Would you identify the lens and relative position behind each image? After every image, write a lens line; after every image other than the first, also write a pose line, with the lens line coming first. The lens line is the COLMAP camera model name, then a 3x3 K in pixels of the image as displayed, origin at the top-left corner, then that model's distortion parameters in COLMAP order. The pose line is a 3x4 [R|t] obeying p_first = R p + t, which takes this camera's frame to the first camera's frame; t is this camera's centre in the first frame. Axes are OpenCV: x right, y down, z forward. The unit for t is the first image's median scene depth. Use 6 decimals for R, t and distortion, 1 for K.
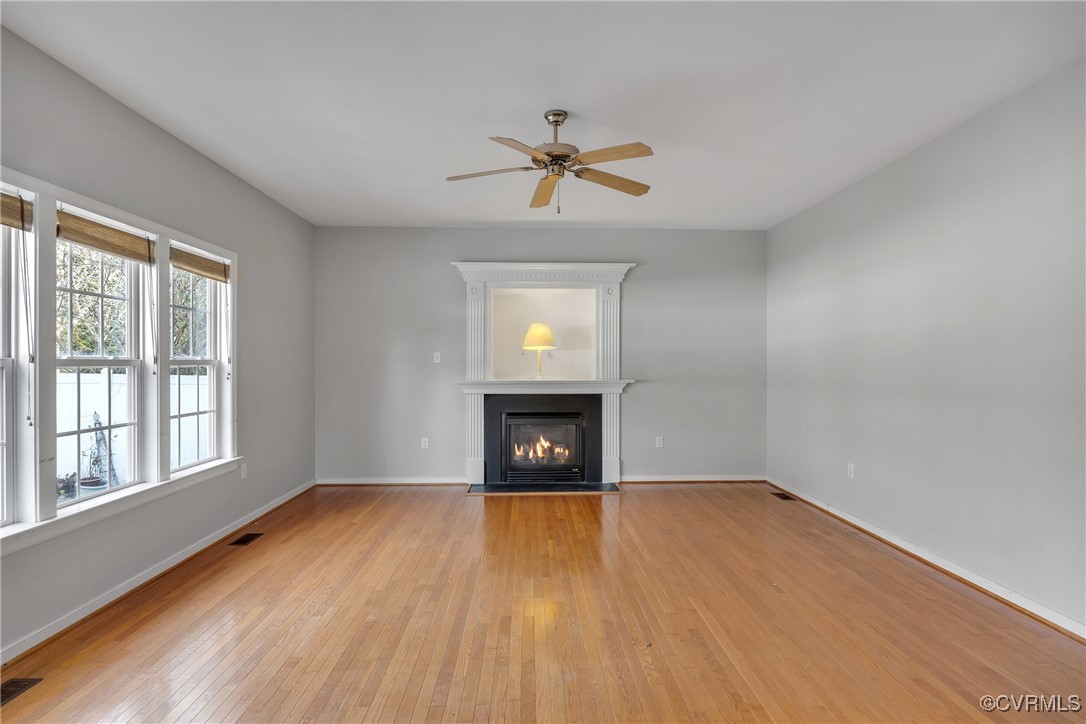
lens RADIAL K [[587.6, 0, 543.1], [0, 587.6, 360.4], [0, 0, 1]] dist [0.000752, -0.002366]
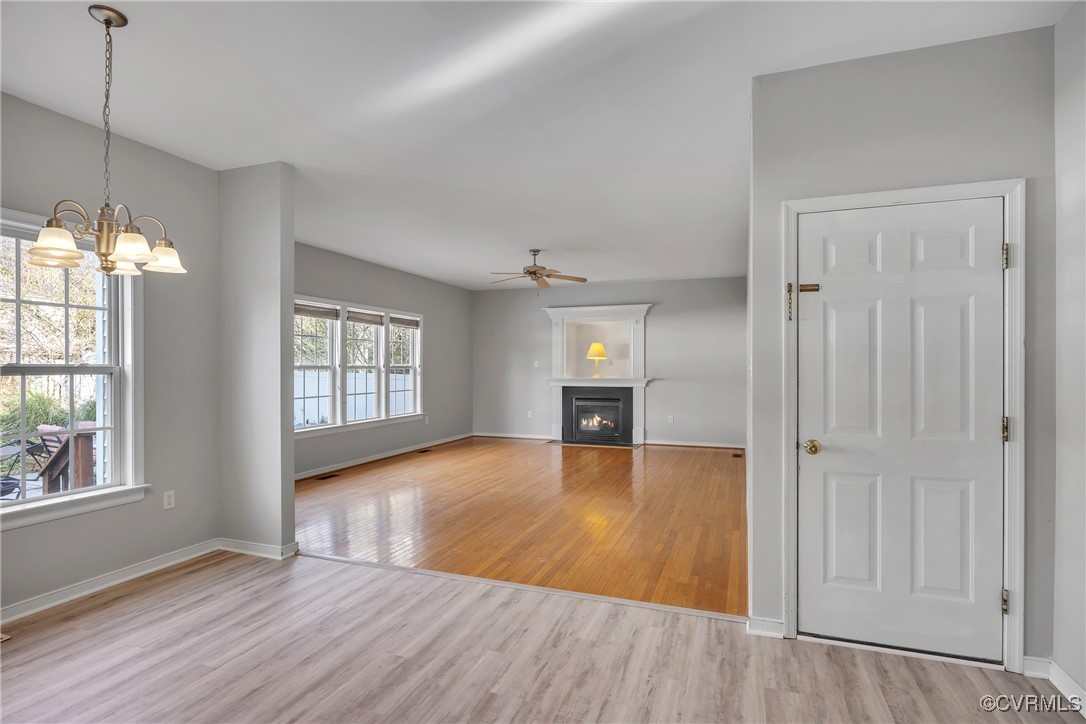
lens RADIAL K [[545.9, 0, 545.1], [0, 545.9, 369.7], [0, 0, 1]] dist [0.000587, -0.004015]
pose [[0.923182, 0.002433, -0.384354, 0.619900], [0.001019, 0.999961, 0.008777, -0.004403], [0.384361, -0.008495, 0.923144, -0.614226]]
